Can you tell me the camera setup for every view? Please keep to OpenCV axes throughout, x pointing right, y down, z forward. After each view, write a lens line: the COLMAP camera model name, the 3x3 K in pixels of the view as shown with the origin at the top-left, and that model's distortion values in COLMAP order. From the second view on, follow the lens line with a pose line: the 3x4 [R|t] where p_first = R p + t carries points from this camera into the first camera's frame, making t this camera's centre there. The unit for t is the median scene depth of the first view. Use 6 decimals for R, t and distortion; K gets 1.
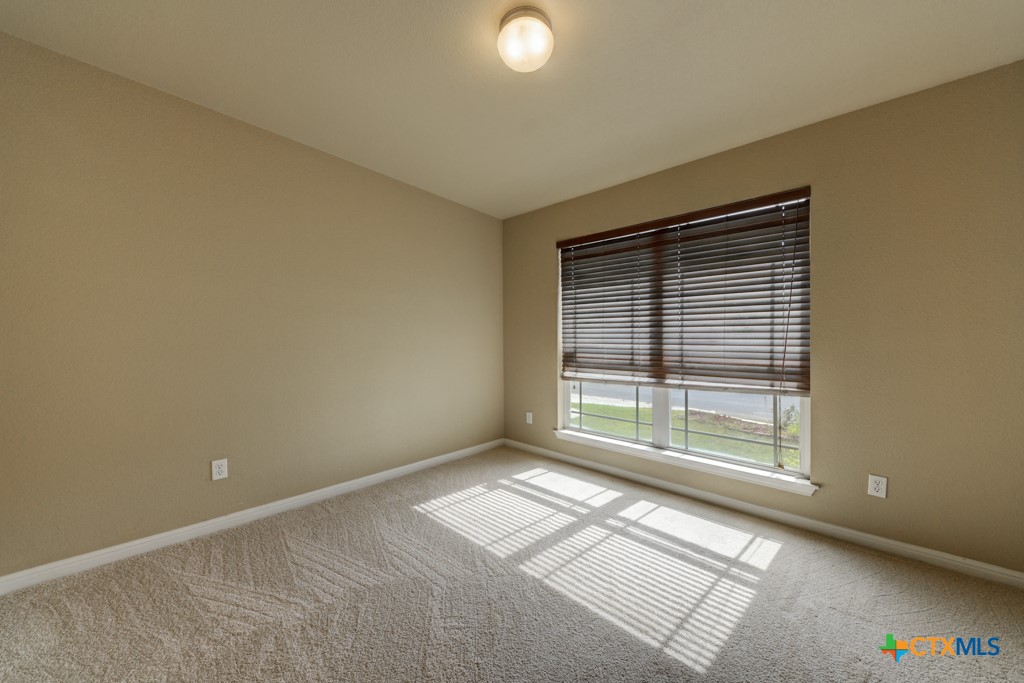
lens RADIAL K [[356.0, 0, 509.4], [0, 356.0, 339.1], [0, 0, 1]] dist [-0.002763, -0.000339]
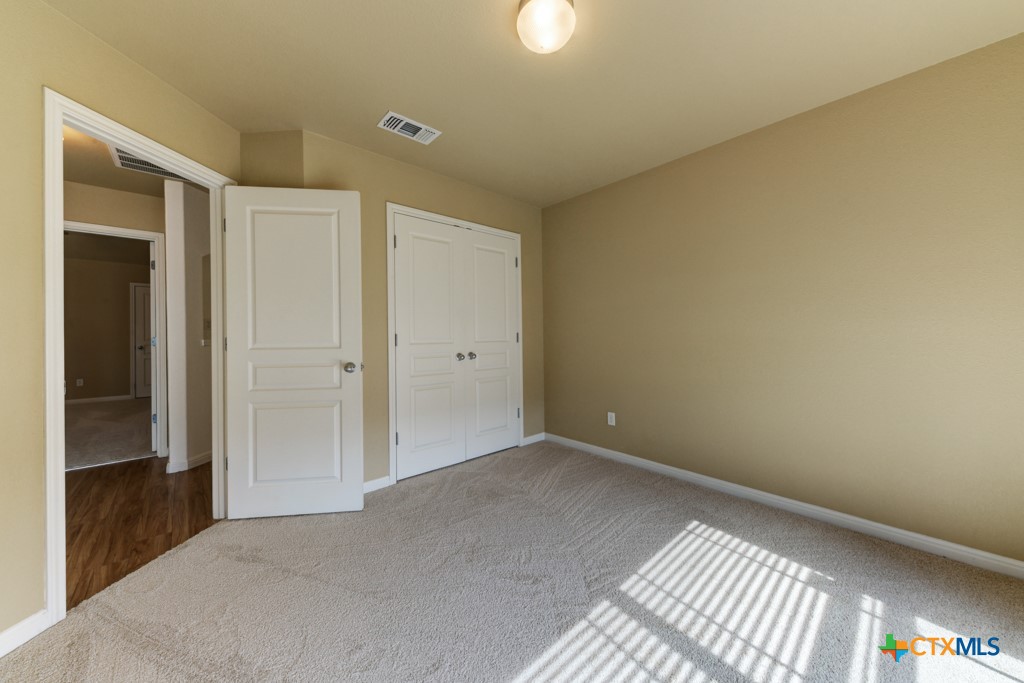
lens RADIAL K [[356.0, 0, 509.4], [0, 356.0, 339.1], [0, 0, 1]] dist [-0.002763, -0.000339]
pose [[-0.095850, 0.007586, -0.995367, 0.727259], [0.010277, 0.999925, 0.006631, 0.014736], [0.995343, -0.009594, -0.095921, 0.716448]]
